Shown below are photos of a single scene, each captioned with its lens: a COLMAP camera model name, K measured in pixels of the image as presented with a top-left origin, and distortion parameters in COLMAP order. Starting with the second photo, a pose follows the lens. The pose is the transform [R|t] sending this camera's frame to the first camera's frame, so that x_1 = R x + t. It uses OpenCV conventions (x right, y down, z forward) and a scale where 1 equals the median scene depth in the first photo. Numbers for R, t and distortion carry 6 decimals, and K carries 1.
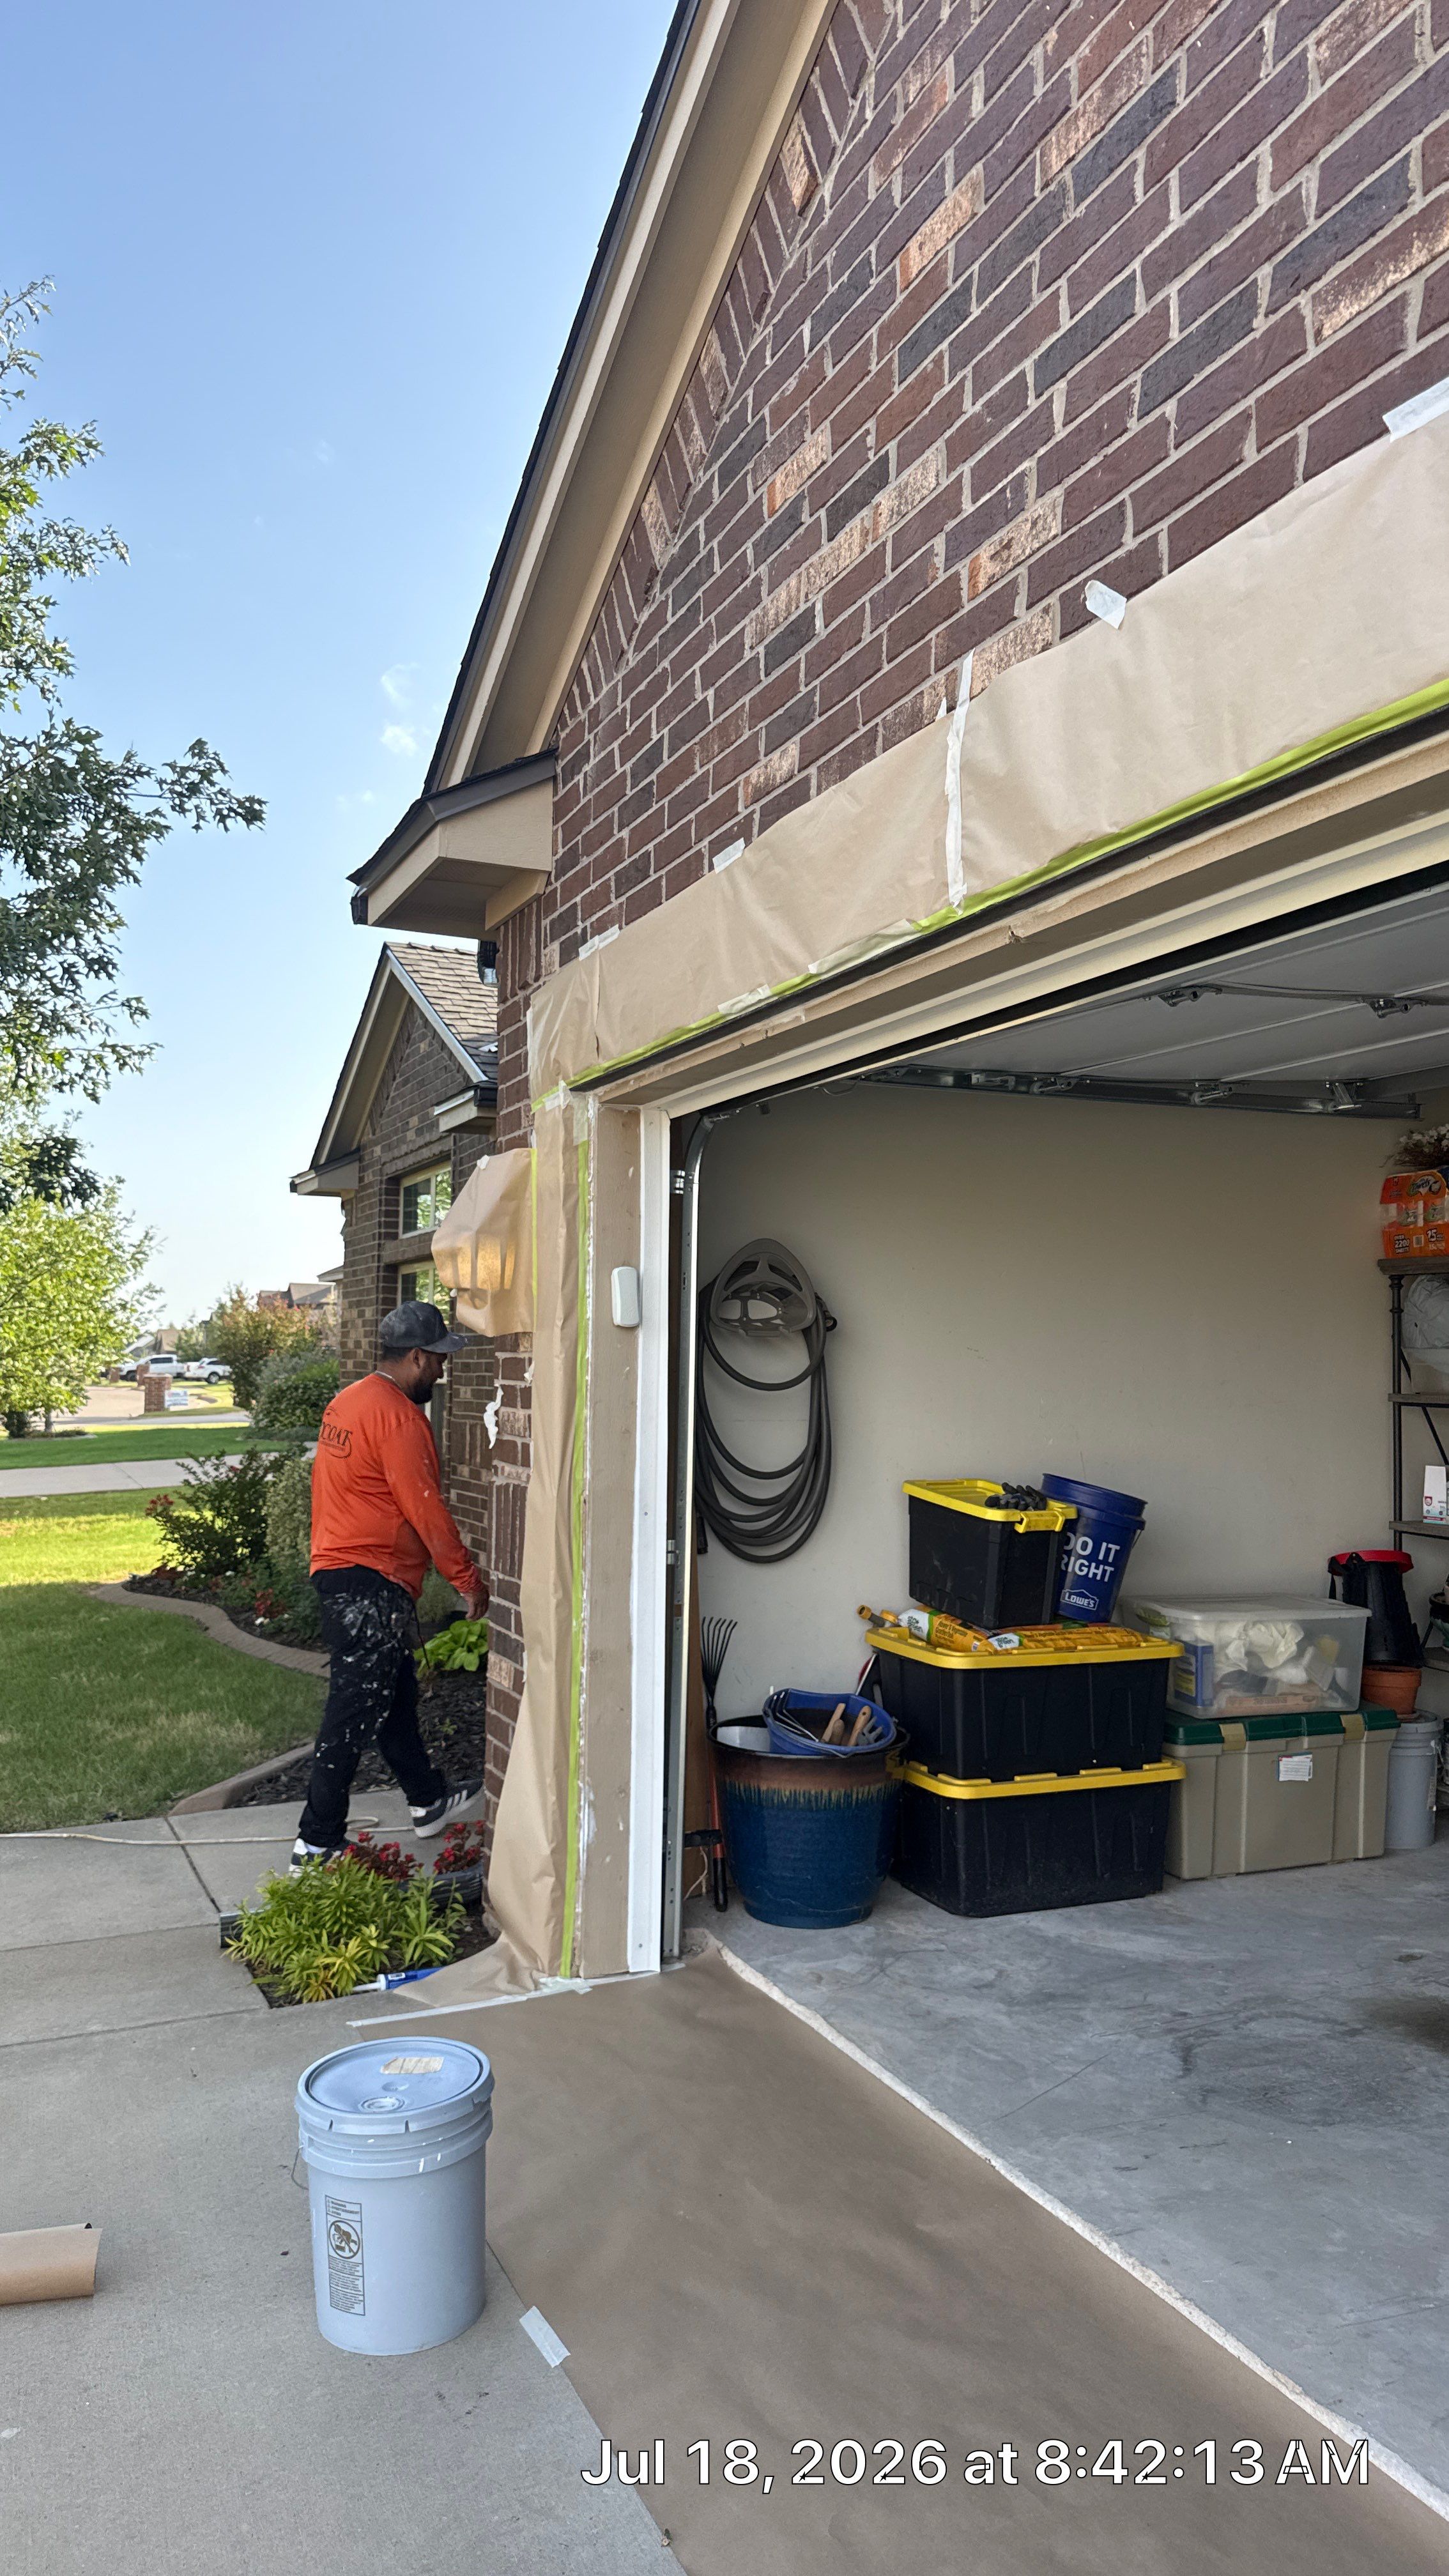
lens RADIAL K [[1696.7, 0, 724.5], [0, 1696.7, 1288.0], [0, 0, 1]] dist [0.002644, 0.000725]
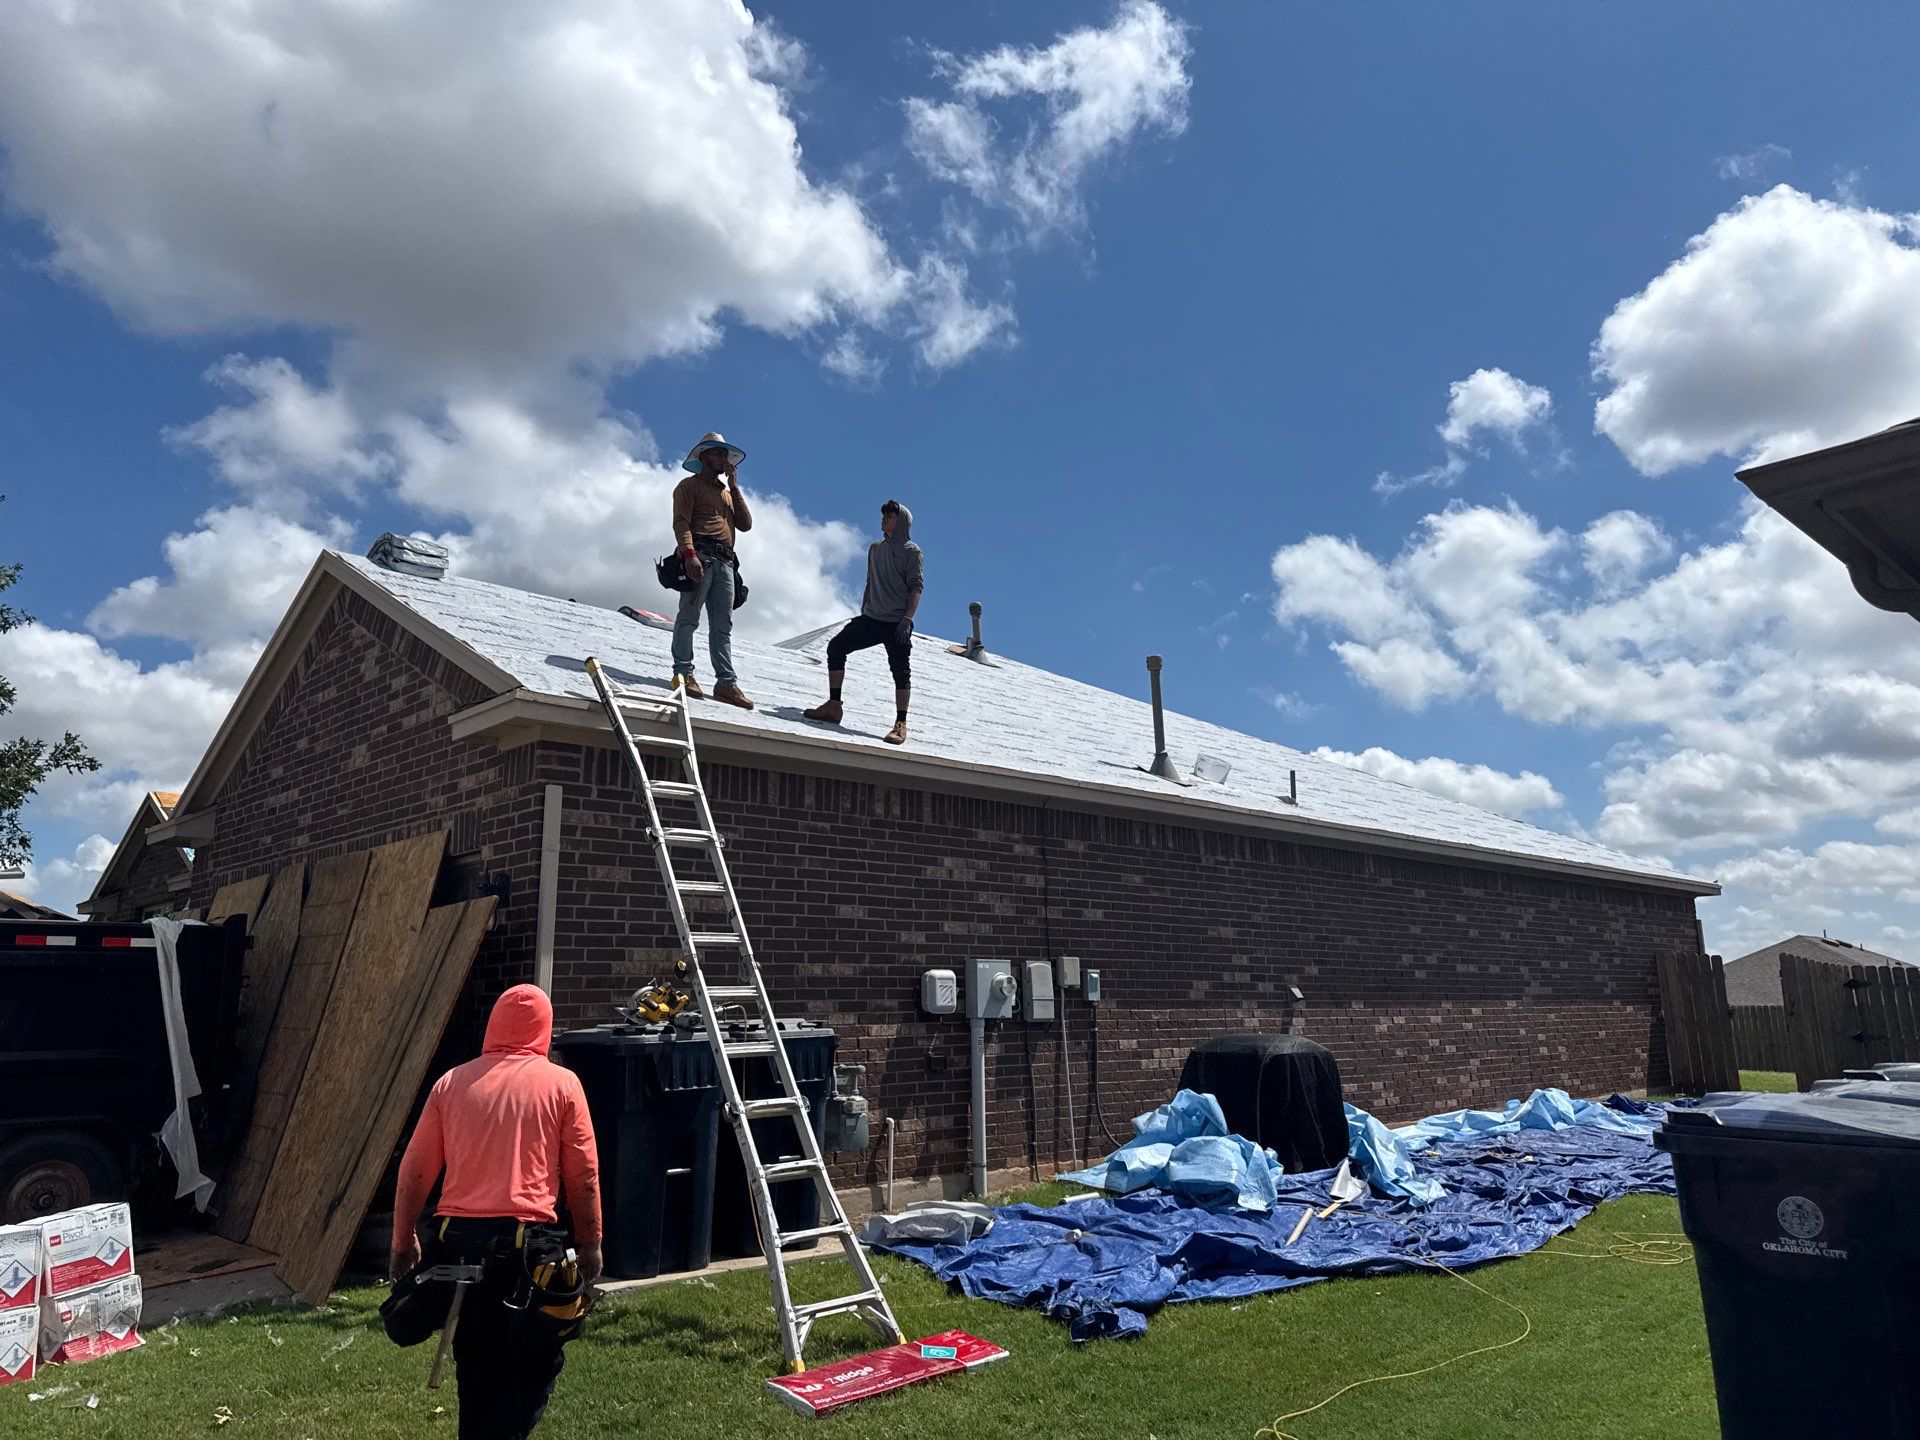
lens RADIAL K [[1351.5, 0, 919.2], [0, 1351.5, 720.3], [0, 0, 1]] dist [0.111419, -0.117866]
pose [[0.945756, 0.052458, 0.320614, 0.201428], [0.002711, 0.985569, -0.169254, -0.006824], [-0.324866, 0.160942, 0.931965, -1.236542]]
